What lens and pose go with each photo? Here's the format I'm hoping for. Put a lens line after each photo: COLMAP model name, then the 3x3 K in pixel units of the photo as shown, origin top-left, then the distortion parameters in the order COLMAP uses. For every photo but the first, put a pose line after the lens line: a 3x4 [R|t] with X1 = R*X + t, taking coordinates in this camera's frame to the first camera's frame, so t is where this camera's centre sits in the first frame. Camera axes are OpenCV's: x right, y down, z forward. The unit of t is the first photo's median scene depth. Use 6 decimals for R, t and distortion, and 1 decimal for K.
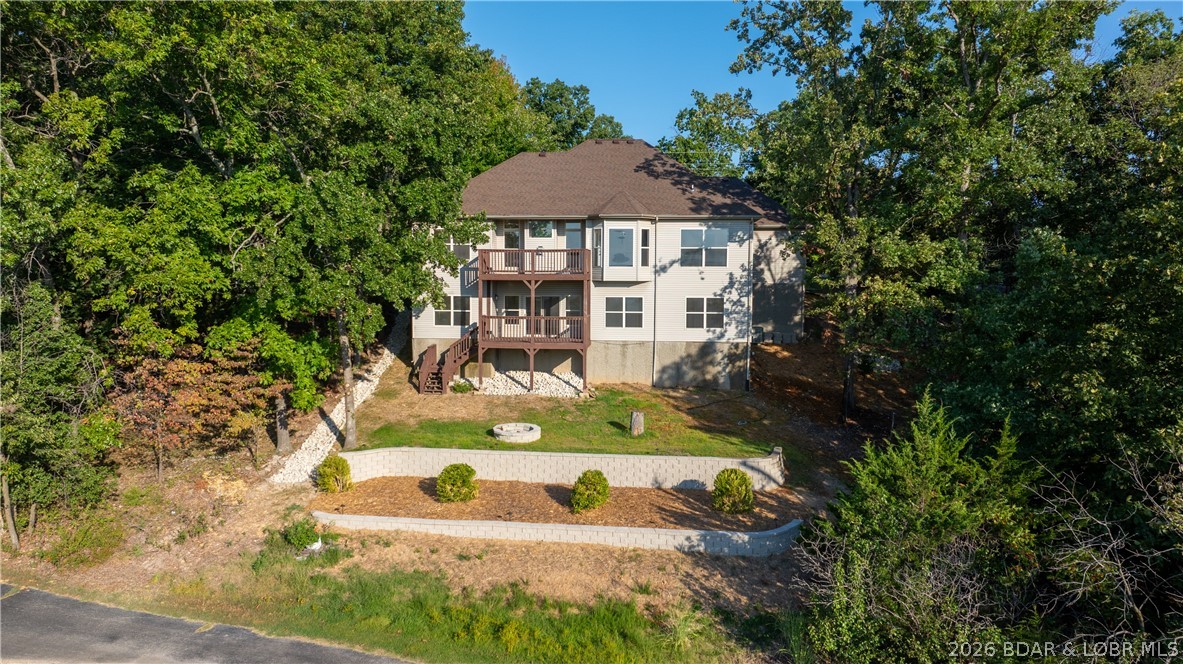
lens RADIAL K [[830.3, 0, 585.4], [0, 830.3, 325.7], [0, 0, 1]] dist [-0.022952, 0.008115]
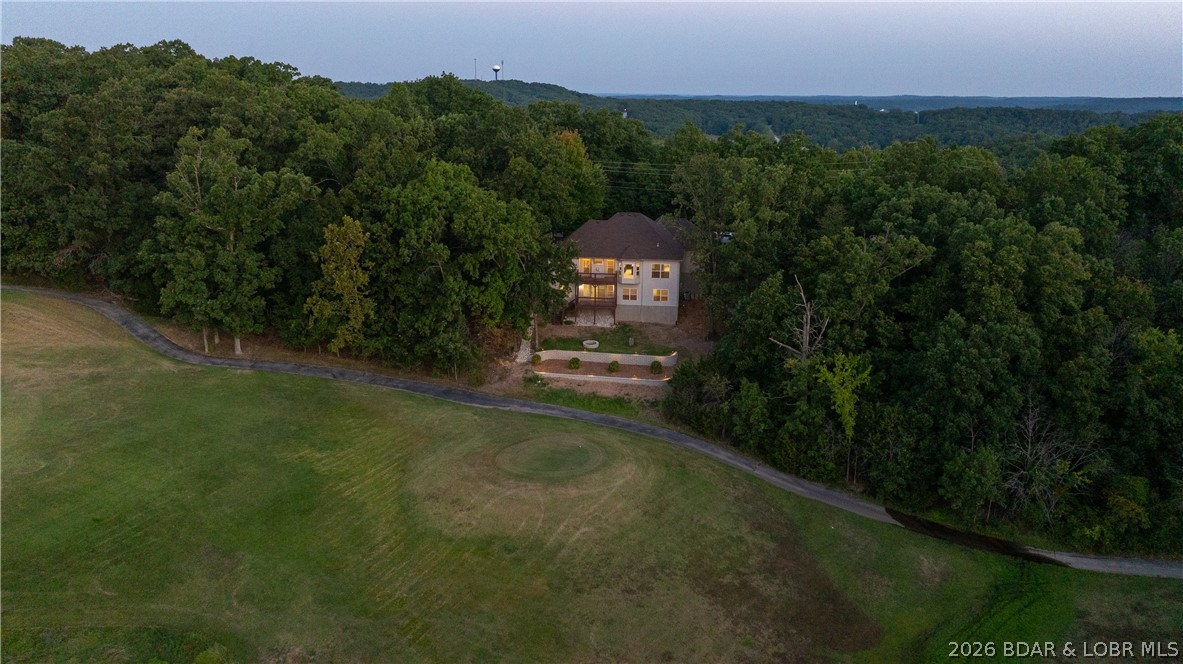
lens RADIAL K [[830.3, 0, 591.9], [0, 830.3, 333.4], [0, 0, 1]] dist [-0.022952, 0.008115]
pose [[0.999075, 0.012635, -0.041094, 0.039769], [-0.003220, 0.975146, 0.221540, -0.520399], [0.042872, -0.221202, 0.974285, -1.734567]]
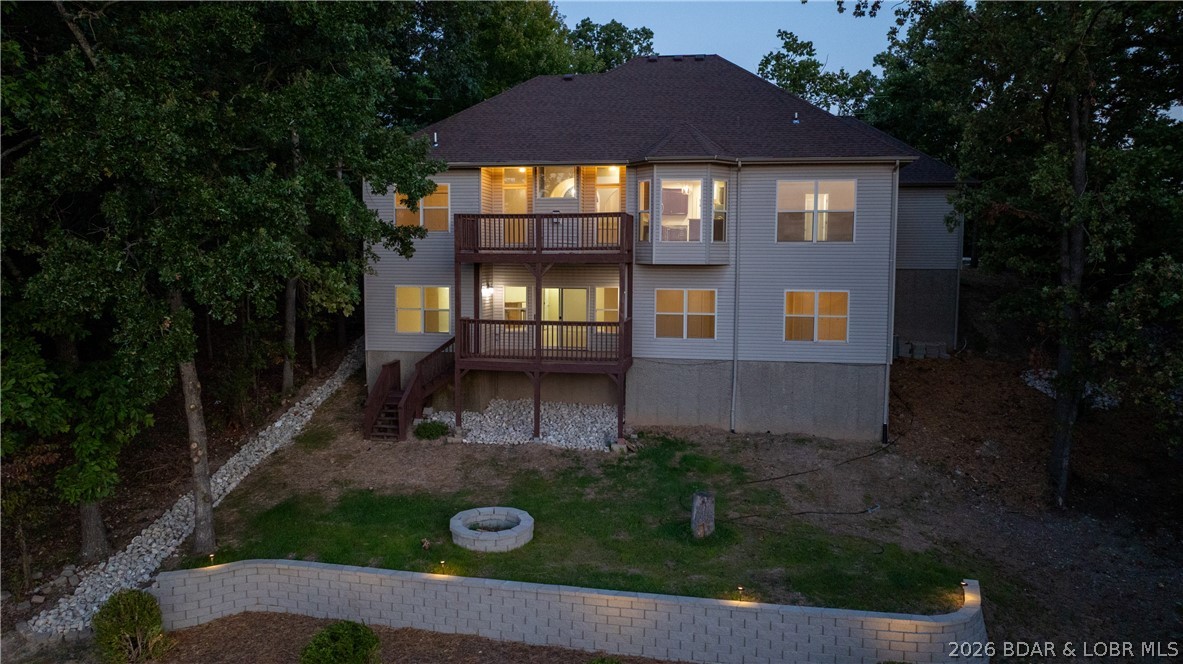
lens RADIAL K [[830.3, 0, 595.7], [0, 830.3, 323.3], [0, 0, 1]] dist [-0.022952, 0.008115]
pose [[0.997098, 0.007013, -0.075804, 0.028461], [-0.005728, 0.999836, 0.017159, -0.020916], [0.075911, -0.016675, 0.996975, 0.397072]]
